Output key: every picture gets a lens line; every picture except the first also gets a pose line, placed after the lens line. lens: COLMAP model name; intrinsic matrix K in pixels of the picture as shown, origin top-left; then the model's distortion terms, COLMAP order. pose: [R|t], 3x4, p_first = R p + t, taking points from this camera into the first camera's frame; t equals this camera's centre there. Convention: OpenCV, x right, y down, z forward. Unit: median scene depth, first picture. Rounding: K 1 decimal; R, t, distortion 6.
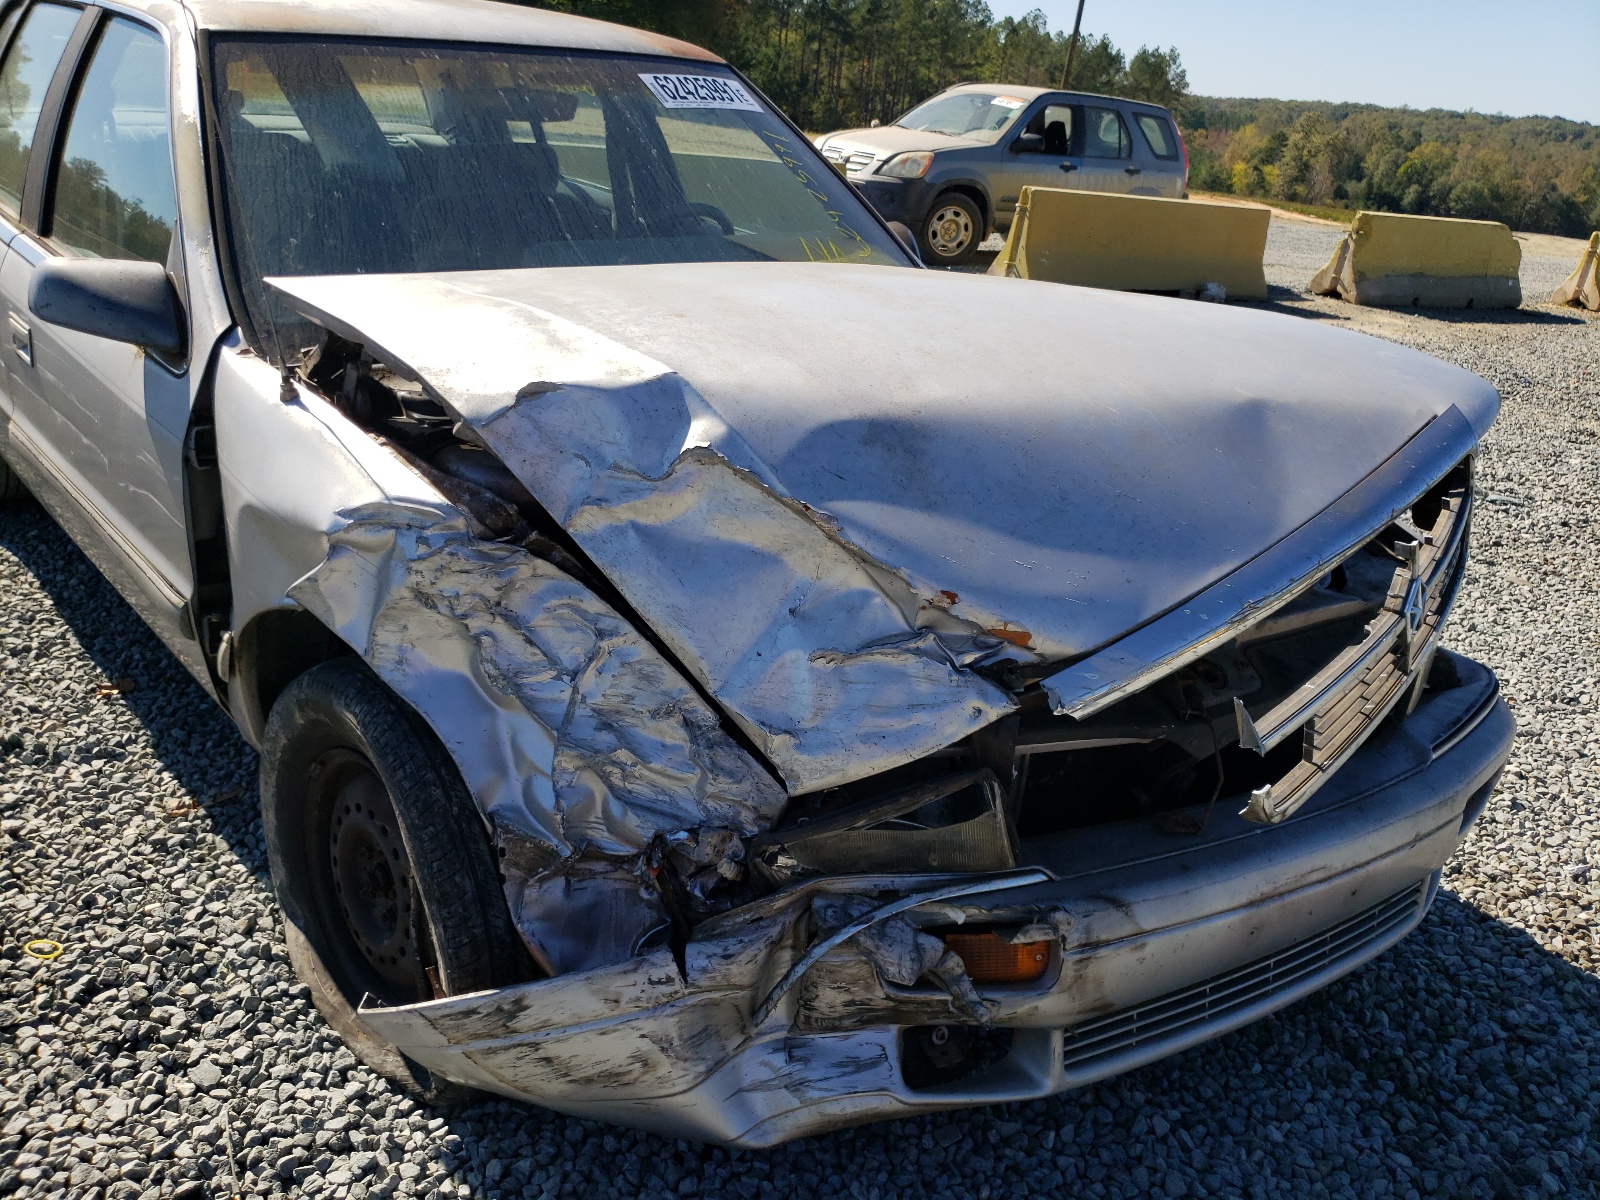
lens RADIAL K [[1345.1, 0, 800.0], [0, 1345.1, 600.0], [0, 0, 1]] dist [0.048240, -0.005934]
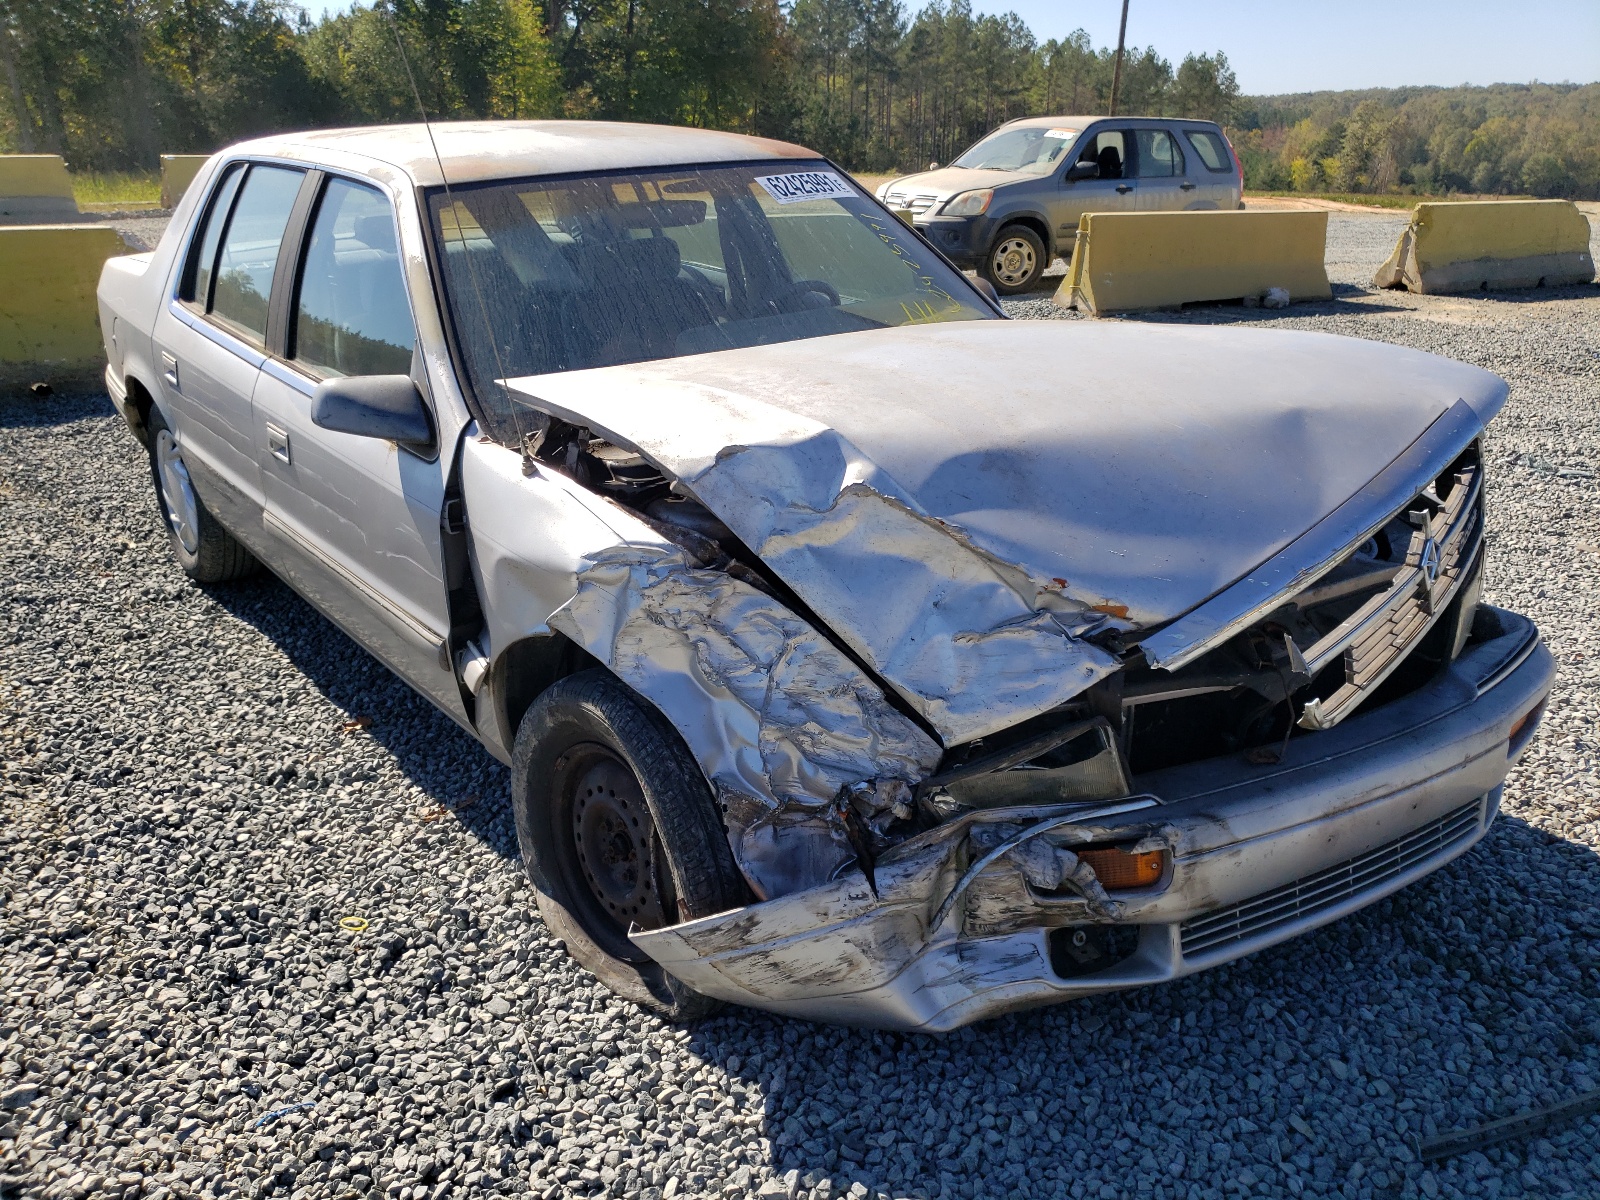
lens RADIAL K [[1345.1, 0, 800.0], [0, 1345.1, 600.0], [0, 0, 1]] dist [0.048240, -0.005934]
pose [[0.995129, -0.076526, -0.062144, -0.046134], [0.074861, 0.996781, -0.028687, 0.026064], [0.064140, 0.023895, 0.997655, -0.239168]]
